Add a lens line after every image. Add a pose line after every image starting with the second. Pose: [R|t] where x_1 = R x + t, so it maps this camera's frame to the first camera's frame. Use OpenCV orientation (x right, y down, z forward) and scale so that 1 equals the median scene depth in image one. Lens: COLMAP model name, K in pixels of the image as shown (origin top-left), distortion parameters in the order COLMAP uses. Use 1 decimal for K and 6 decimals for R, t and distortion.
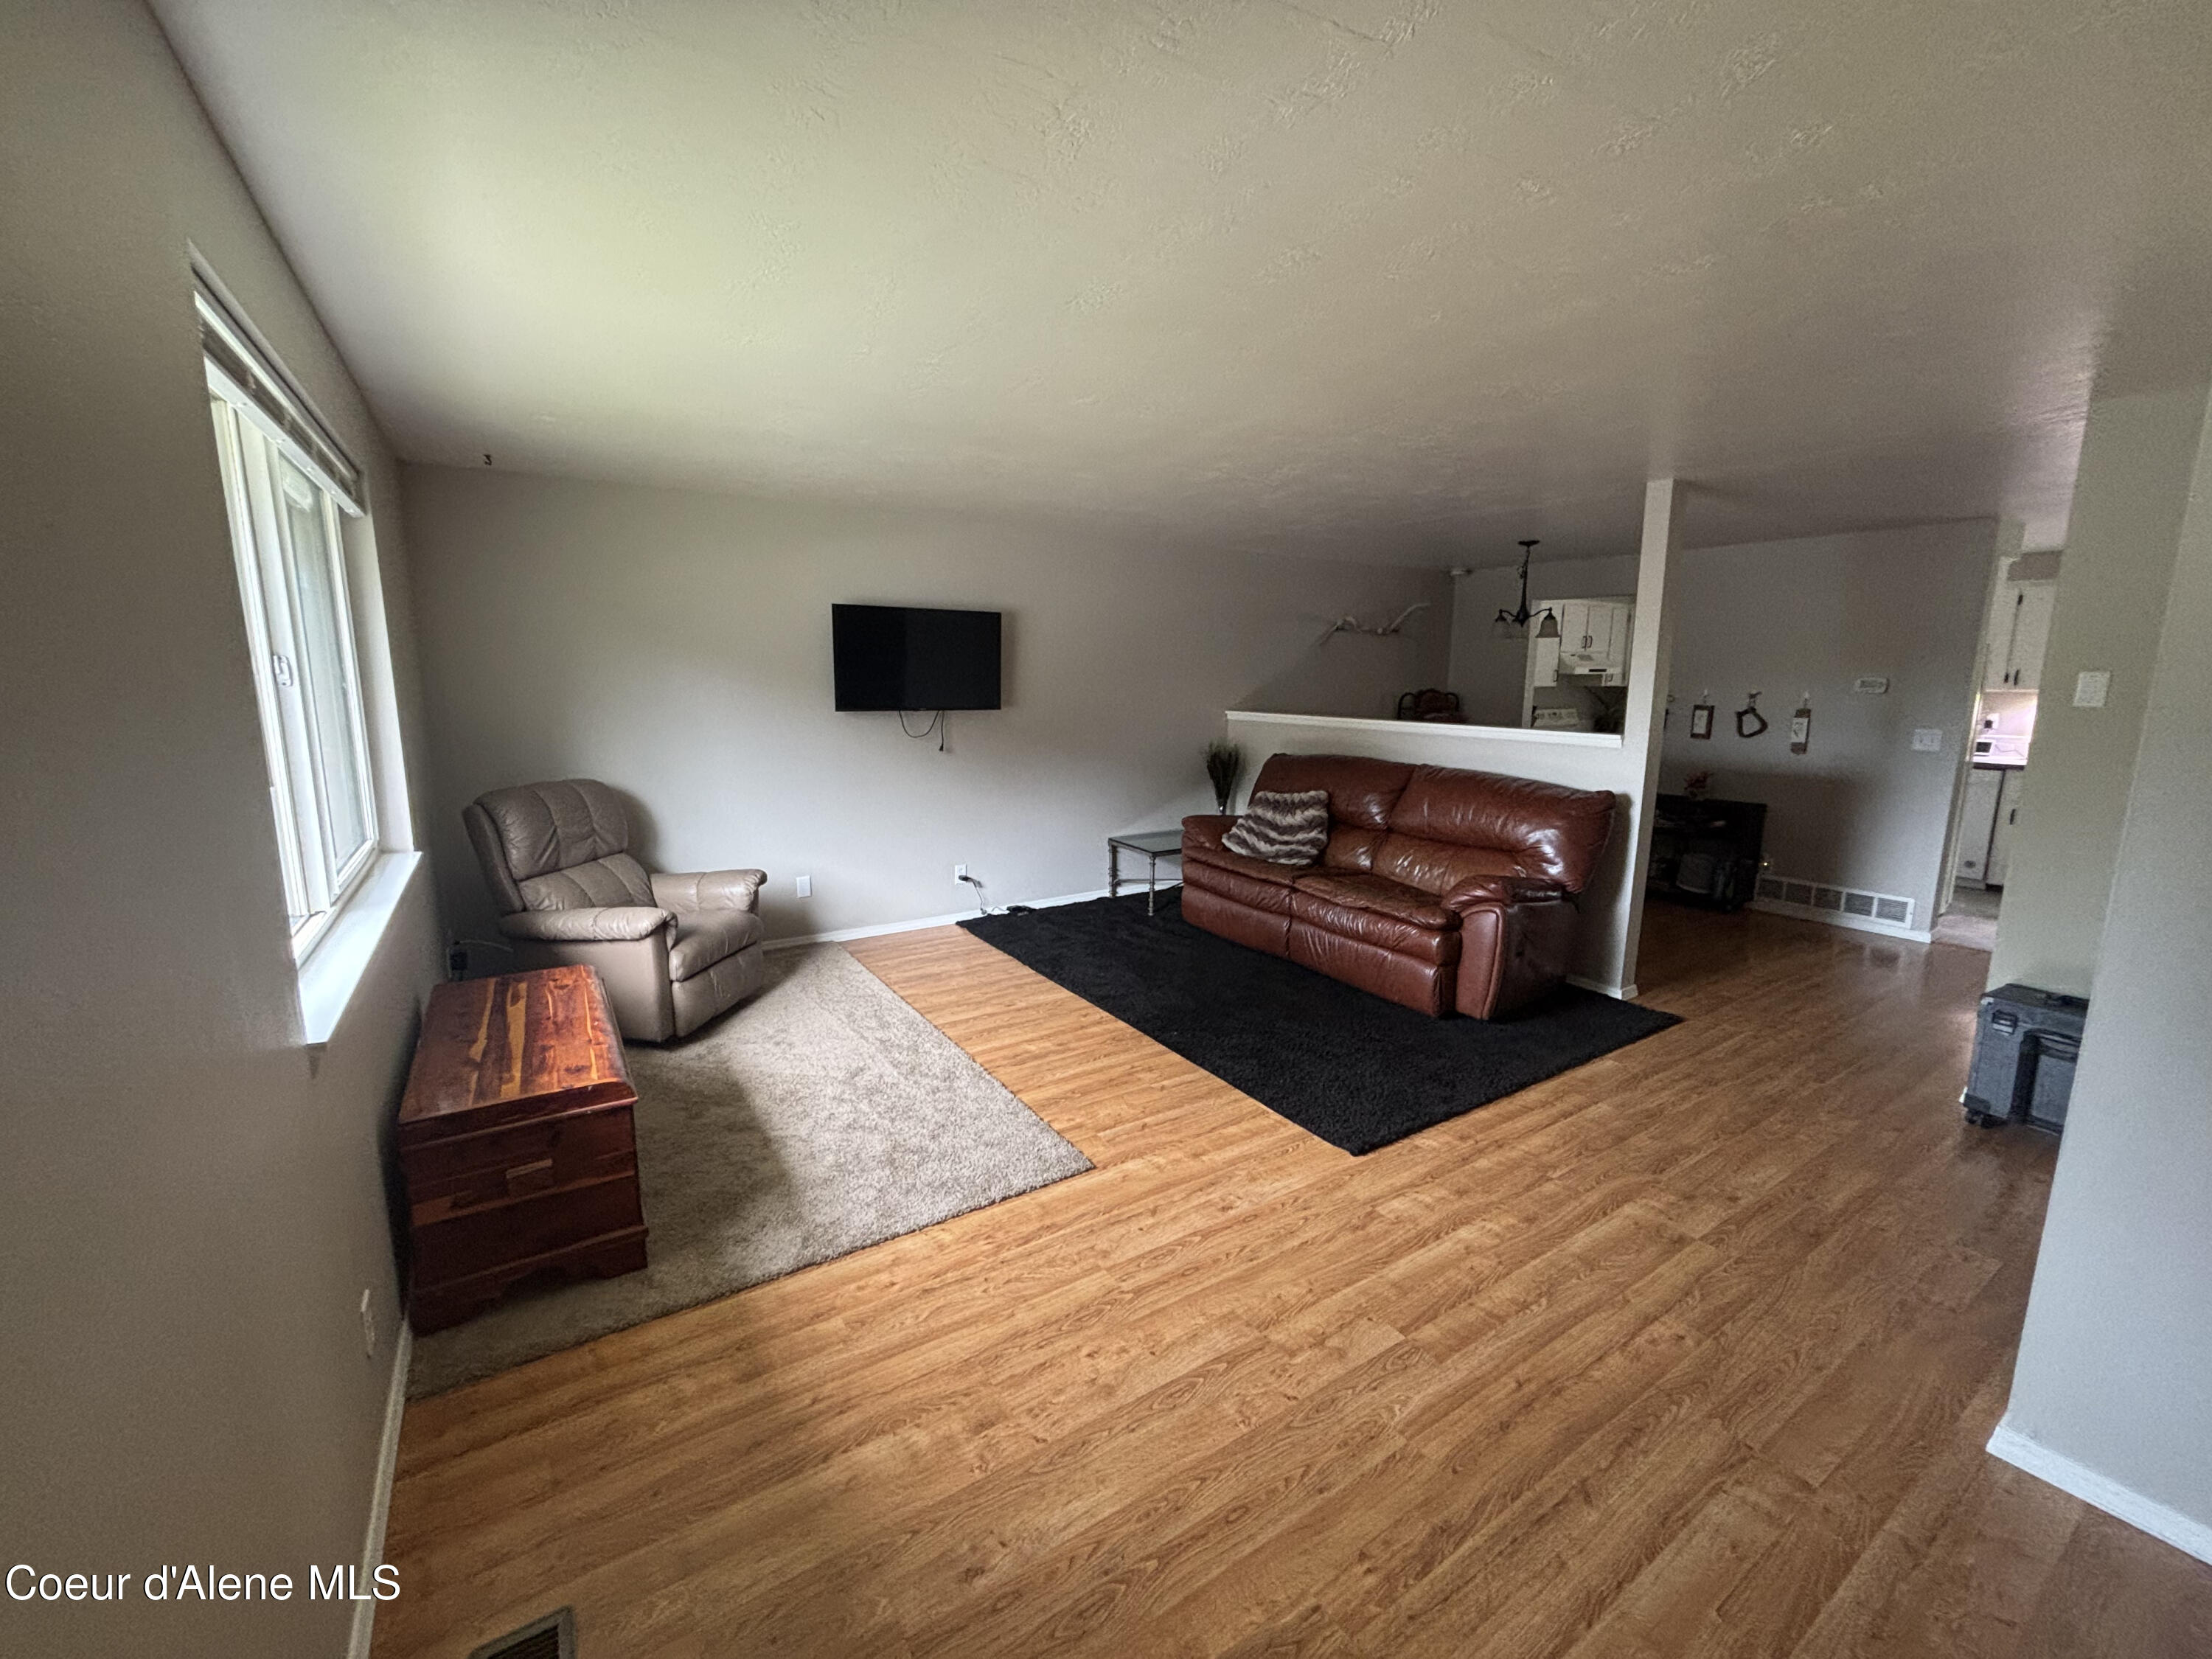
lens RADIAL K [[884.6, 0, 1106.2], [0, 884.6, 822.8], [0, 0, 1]] dist [-0.002955, -0.000268]
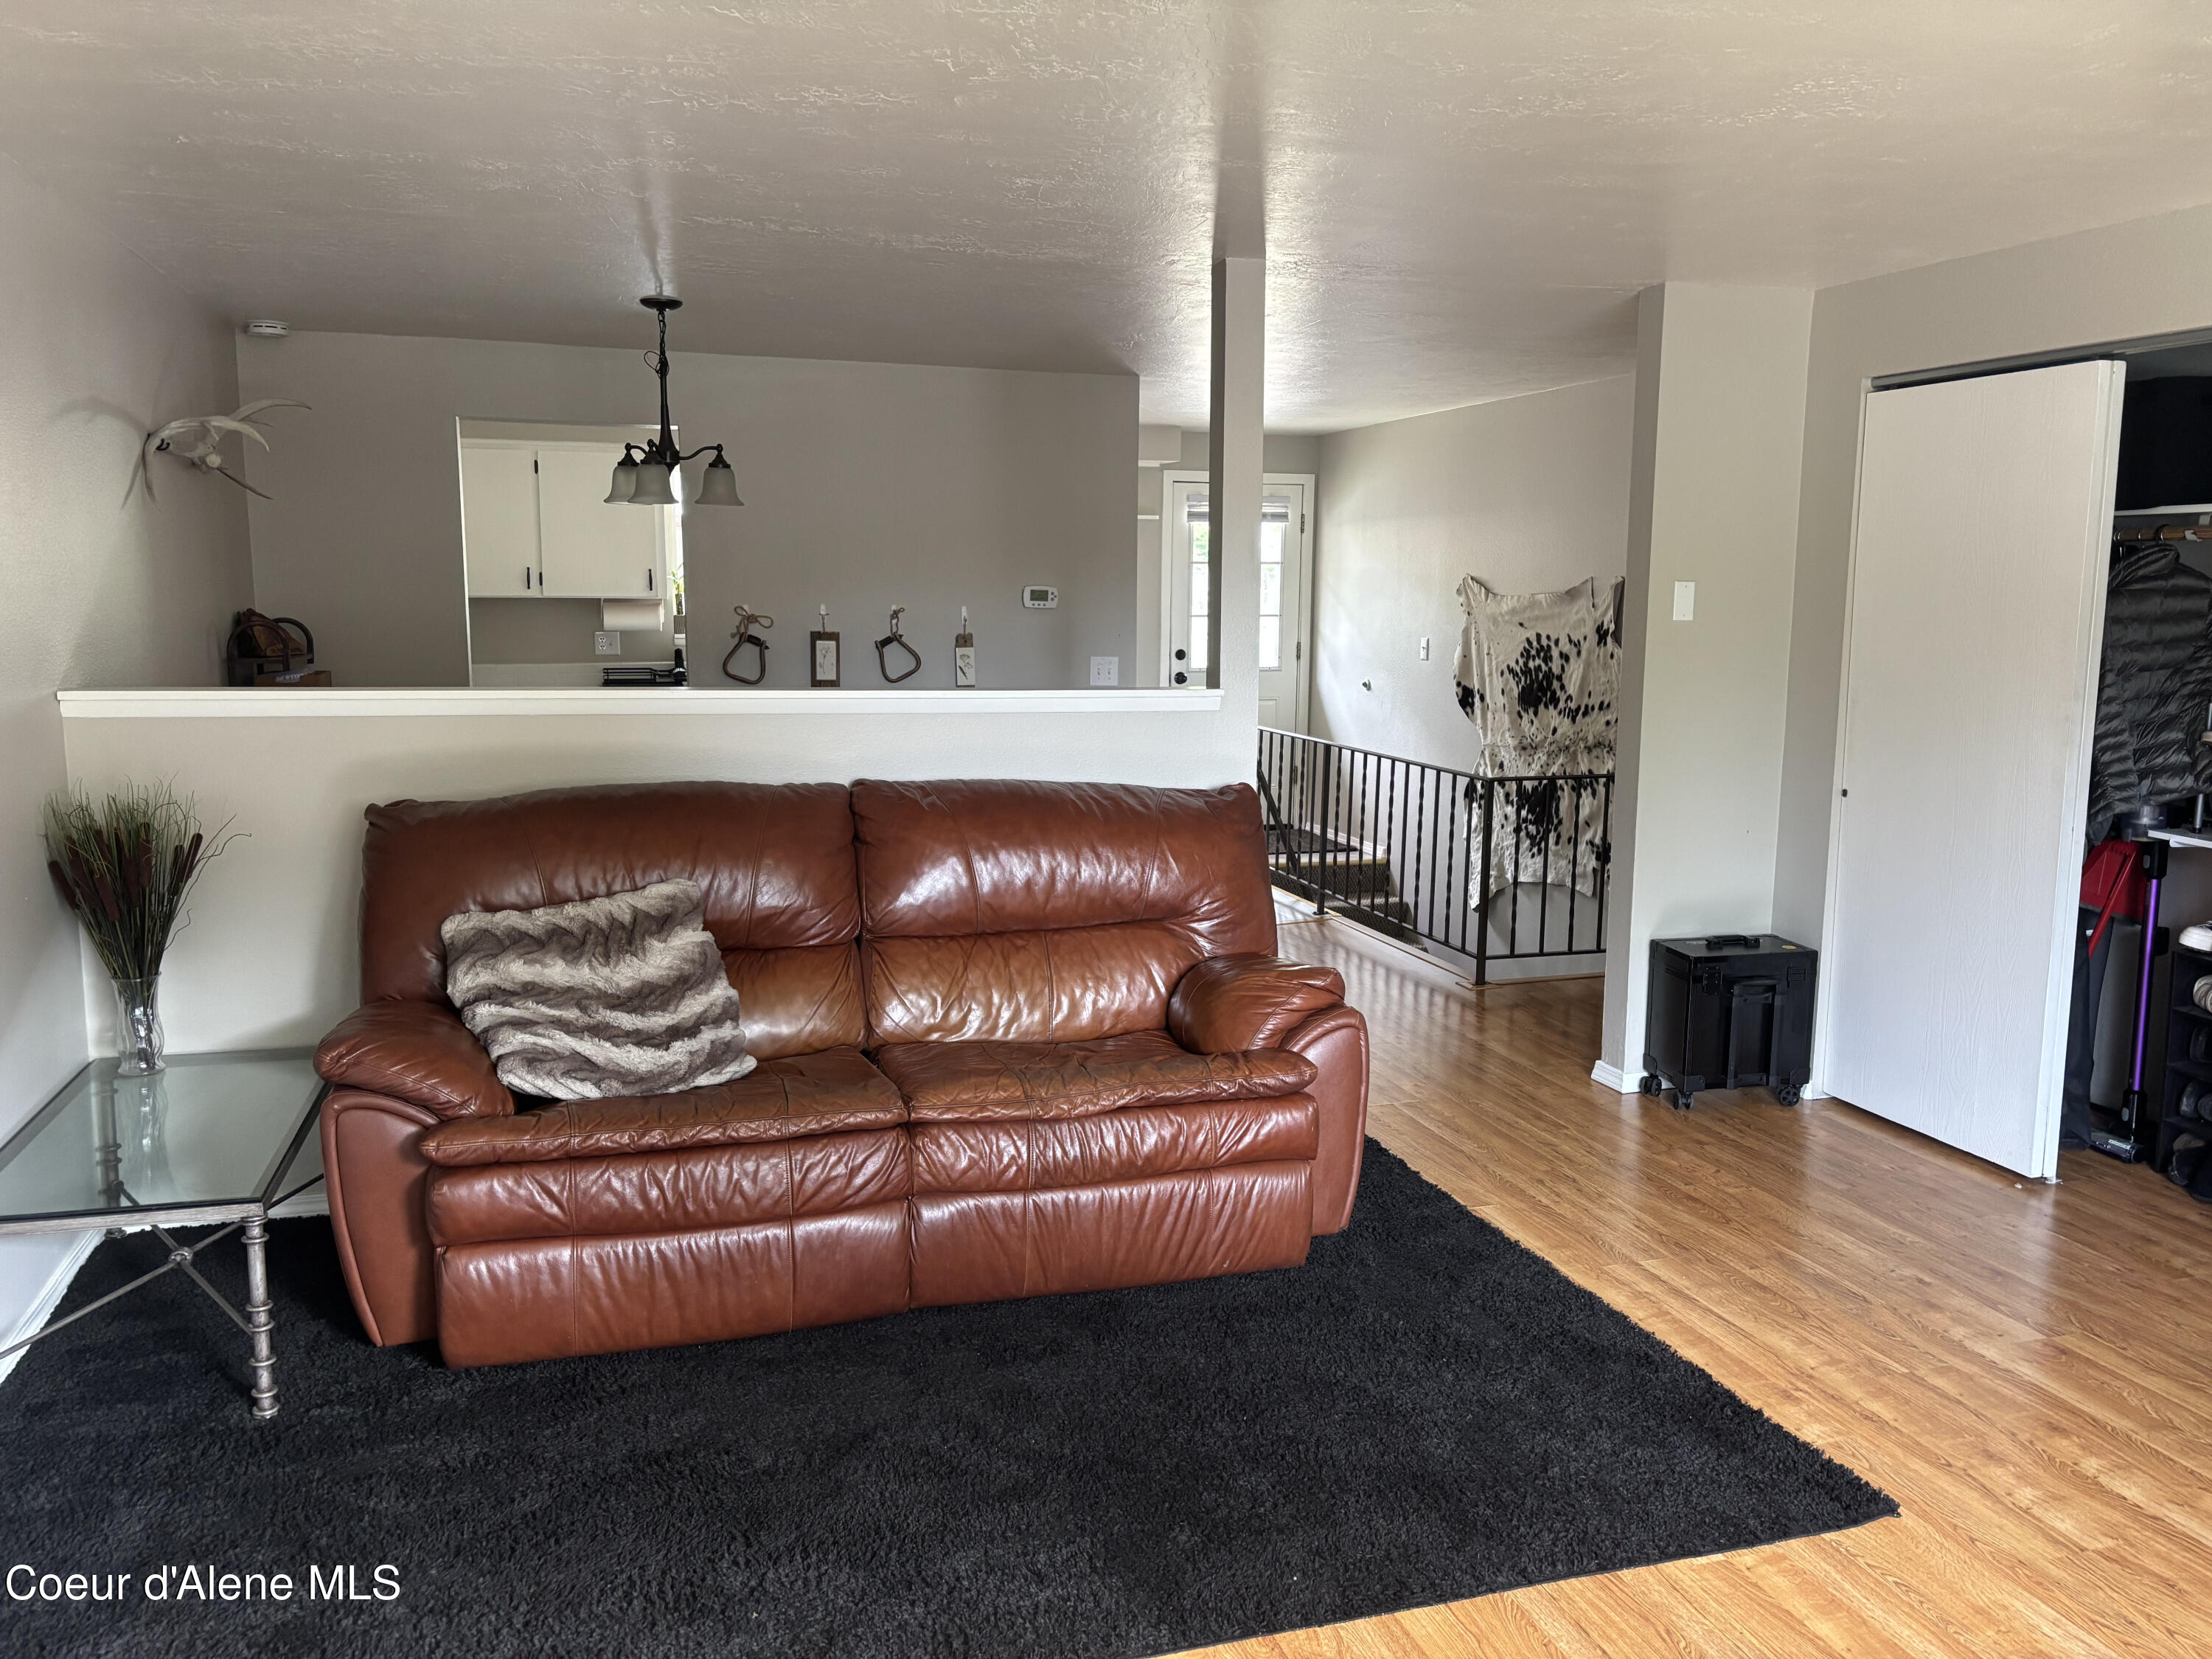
lens RADIAL K [[1664.5, 0, 1108.9], [0, 1664.5, 827.1], [0, 0, 1]] dist [0.030174, -0.015474]
pose [[0.267628, -0.138823, 0.953469, -0.474585], [0.149972, 0.983507, 0.101102, -0.123644], [-0.951779, 0.115936, 0.284034, 0.726518]]
